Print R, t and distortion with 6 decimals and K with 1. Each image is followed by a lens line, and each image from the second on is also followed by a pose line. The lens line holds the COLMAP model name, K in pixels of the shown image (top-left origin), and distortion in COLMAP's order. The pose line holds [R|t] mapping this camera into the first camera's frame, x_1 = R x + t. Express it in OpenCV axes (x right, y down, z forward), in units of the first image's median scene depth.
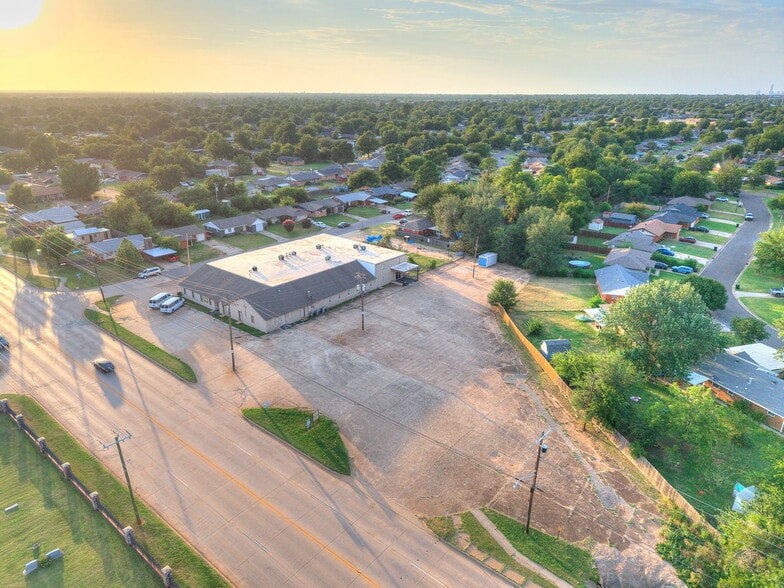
lens RADIAL K [[523.6, 0, 390.5], [0, 523.6, 293.5], [0, 0, 1]] dist [0.034115, -0.037405]
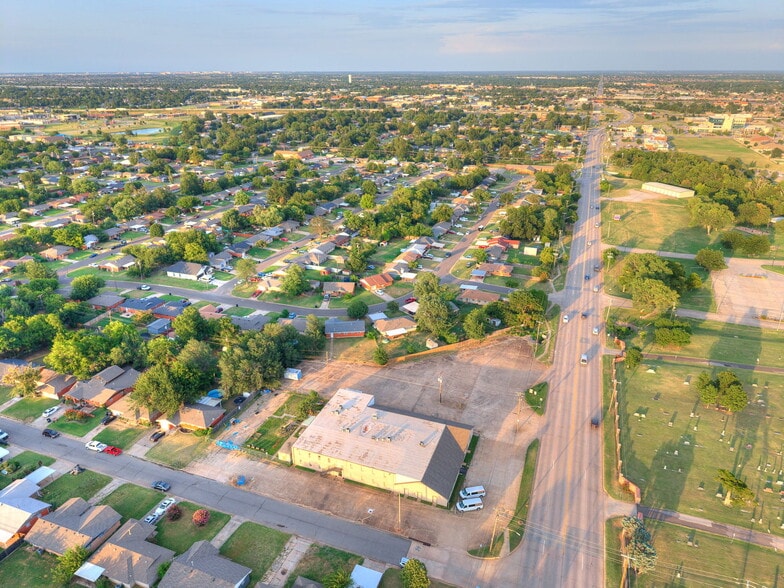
lens RADIAL K [[523.6, 0, 390.5], [0, 523.6, 293.5], [0, 0, 1]] dist [0.034115, -0.037405]
pose [[-0.326343, -0.372658, 0.868692, -1.175874], [0.338651, 0.811909, 0.475520, -0.944315], [-0.882506, 0.449366, -0.138760, 1.076120]]
